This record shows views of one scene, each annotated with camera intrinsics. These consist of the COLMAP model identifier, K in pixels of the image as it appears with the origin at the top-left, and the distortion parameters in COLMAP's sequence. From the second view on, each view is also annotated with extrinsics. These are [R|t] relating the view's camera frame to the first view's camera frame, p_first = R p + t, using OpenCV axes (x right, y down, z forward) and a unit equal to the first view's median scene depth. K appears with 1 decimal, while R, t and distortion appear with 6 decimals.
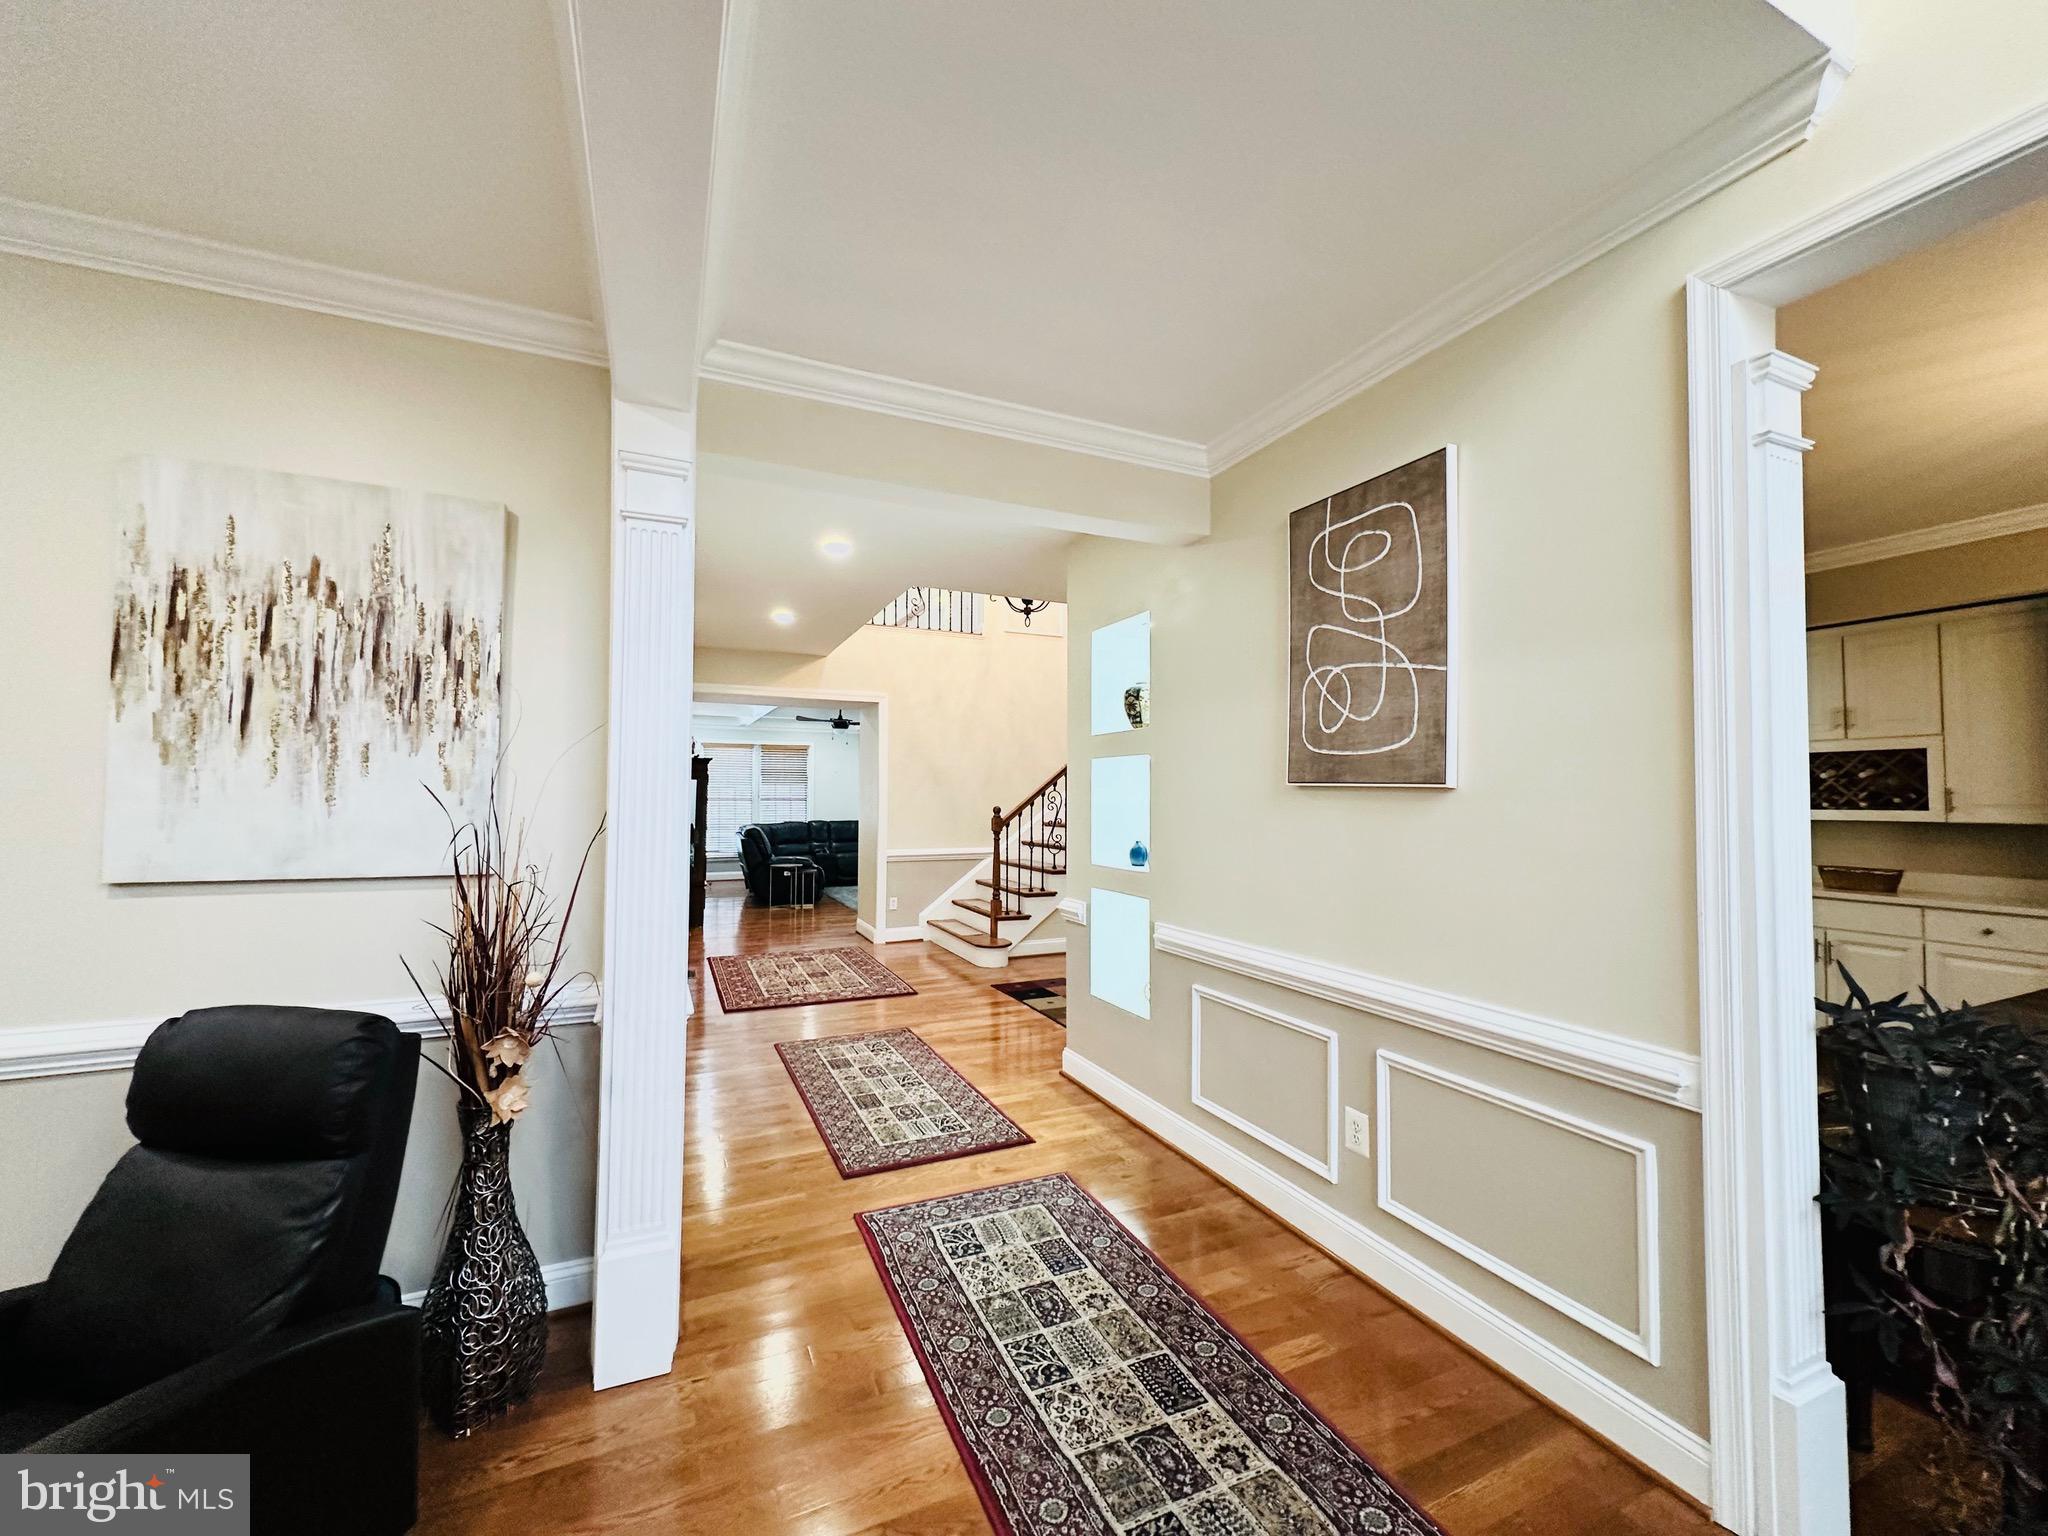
lens RADIAL K [[813.5, 0, 1025.6], [0, 813.5, 769.5], [0, 0, 1]] dist [-0.000373, 0.000537]
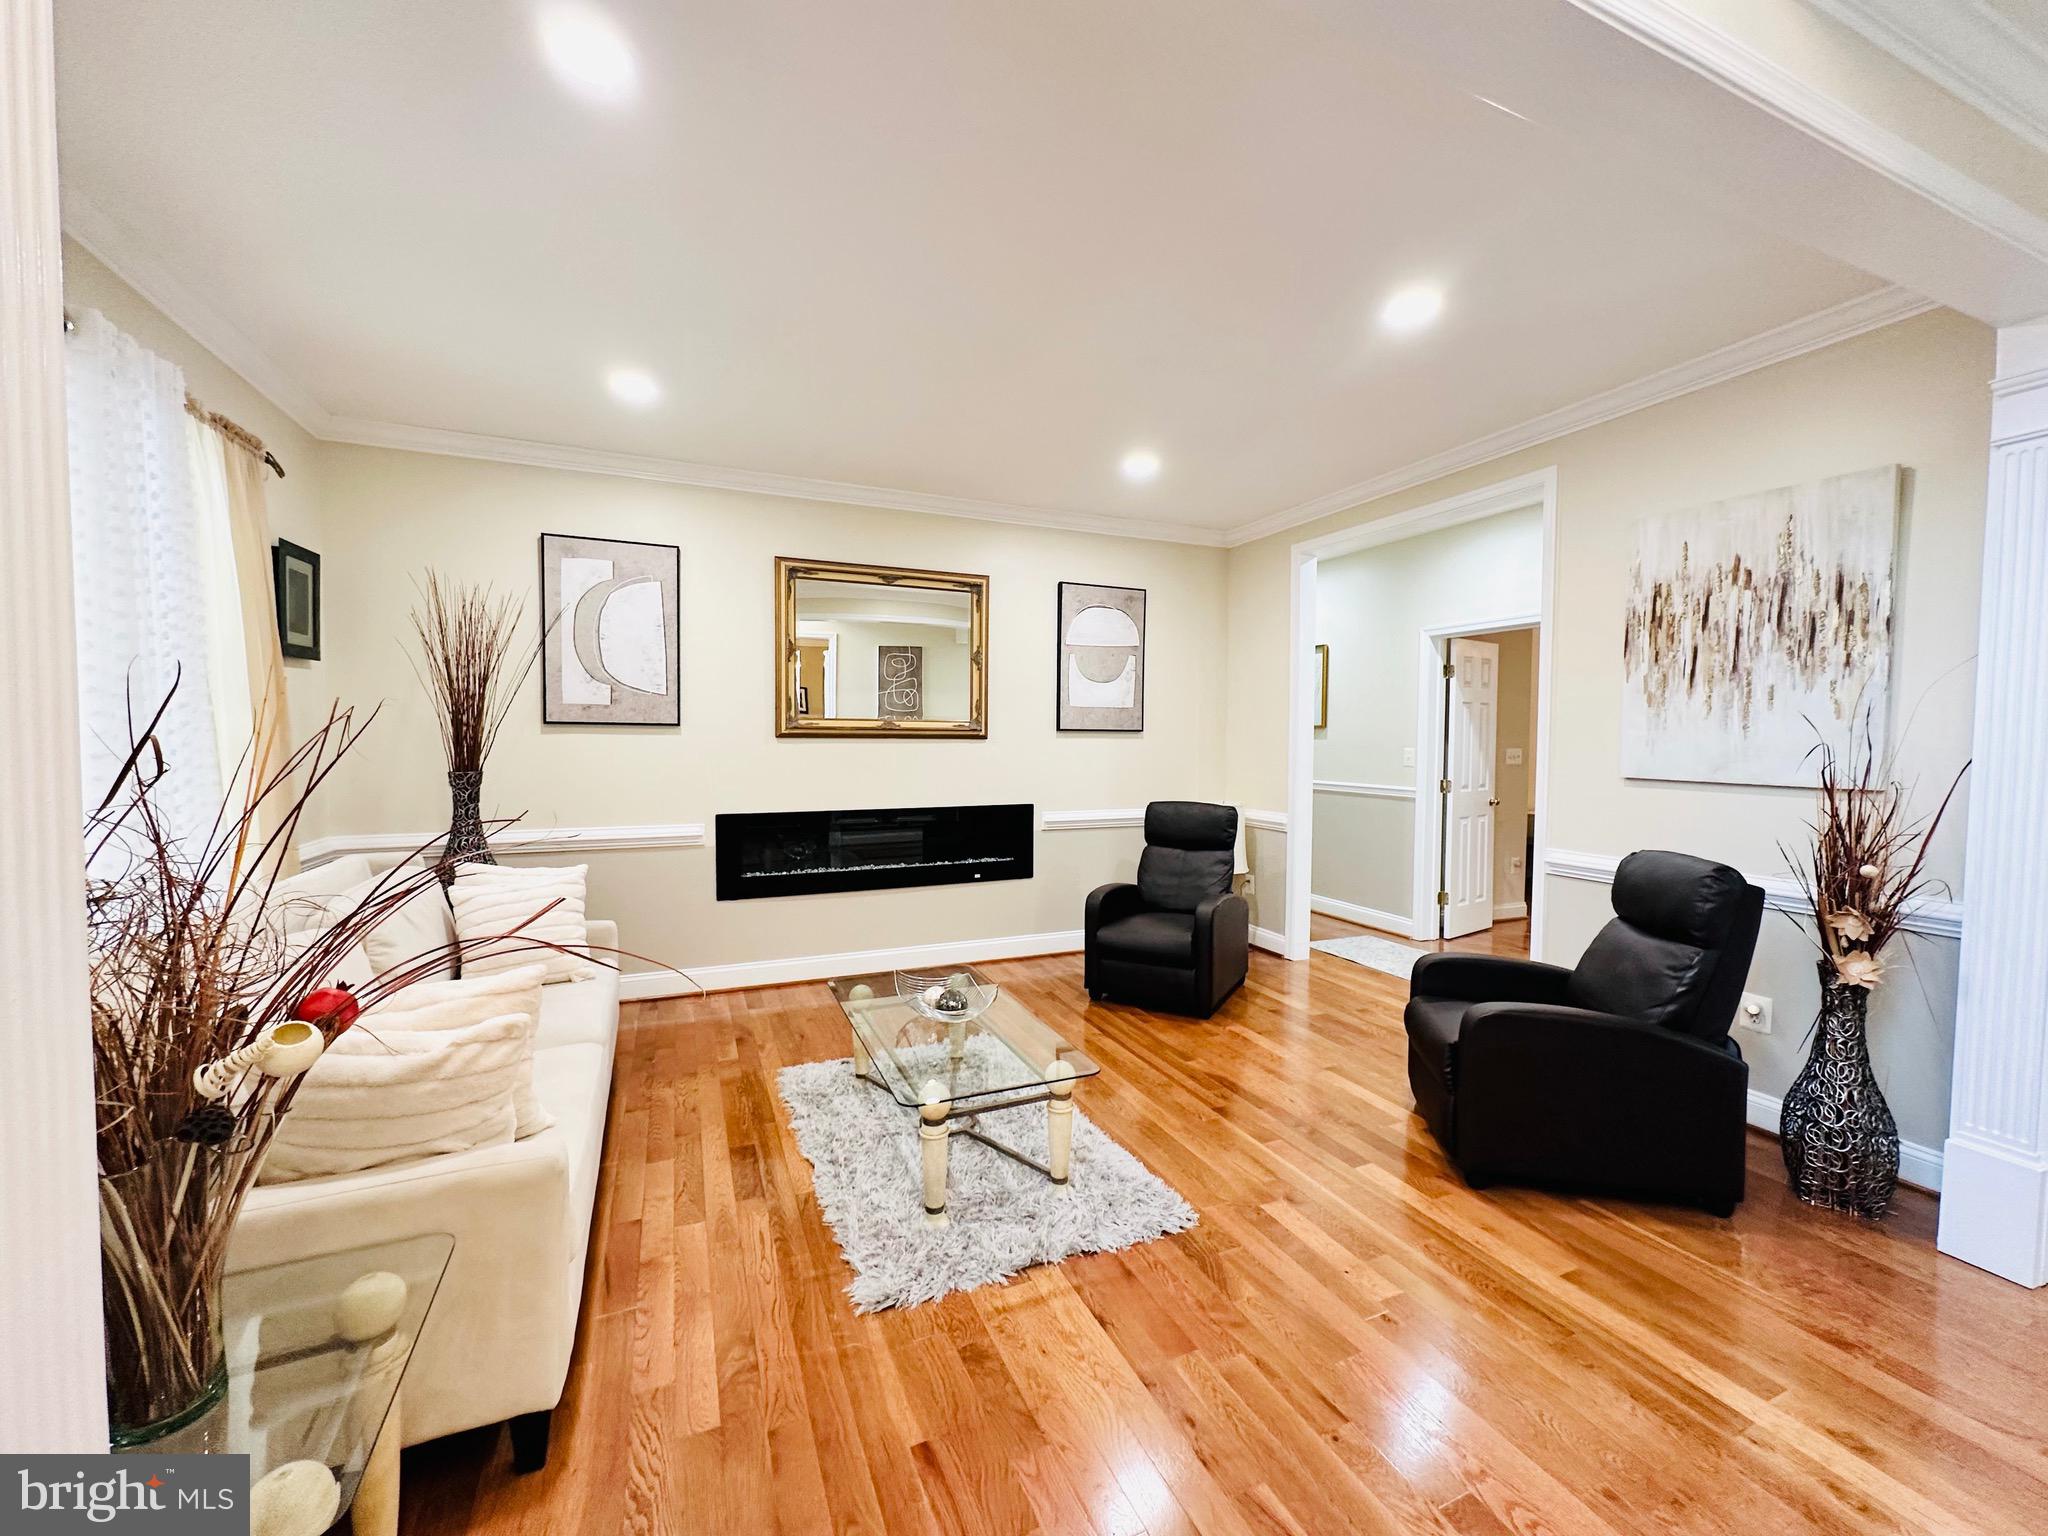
lens RADIAL K [[813.5, 0, 1024.3], [0, 813.5, 772.1], [0, 0, 1]] dist [-0.000373, 0.000537]
pose [[-0.022051, 0.040410, -0.998940, 0.573525], [0.028904, 0.998791, 0.039766, 0.021991], [0.999339, -0.027997, -0.023193, -0.209931]]
